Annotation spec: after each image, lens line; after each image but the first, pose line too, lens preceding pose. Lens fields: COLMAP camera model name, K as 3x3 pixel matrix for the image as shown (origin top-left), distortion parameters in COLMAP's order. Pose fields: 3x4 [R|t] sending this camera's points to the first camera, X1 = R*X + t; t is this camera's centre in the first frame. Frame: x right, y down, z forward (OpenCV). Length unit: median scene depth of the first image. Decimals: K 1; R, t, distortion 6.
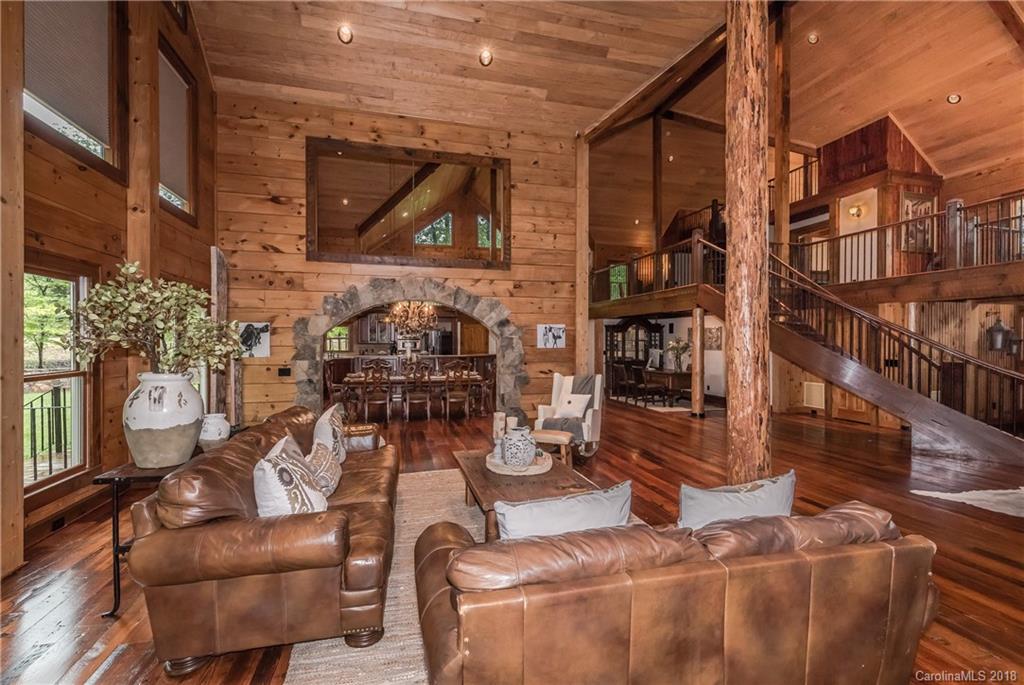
lens RADIAL K [[455.9, 0, 511.4], [0, 455.9, 342.4], [0, 0, 1]] dist [-0.000420, 0.000164]
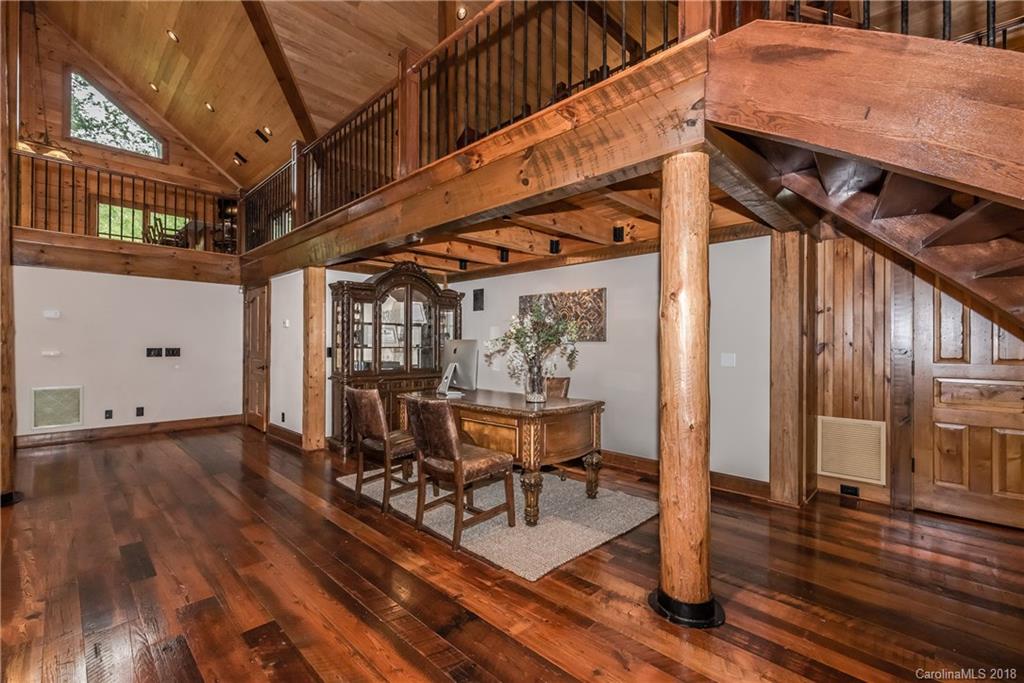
lens RADIAL K [[460.0, 0, 509.3], [0, 460.0, 340.8], [0, 0, 1]] dist [0.001378, 0.000751]
pose [[0.870355, 0.001924, 0.492420, 0.141734], [0.003316, 0.999947, -0.009768, 0.016468], [-0.492413, 0.010134, 0.870303, 0.565533]]
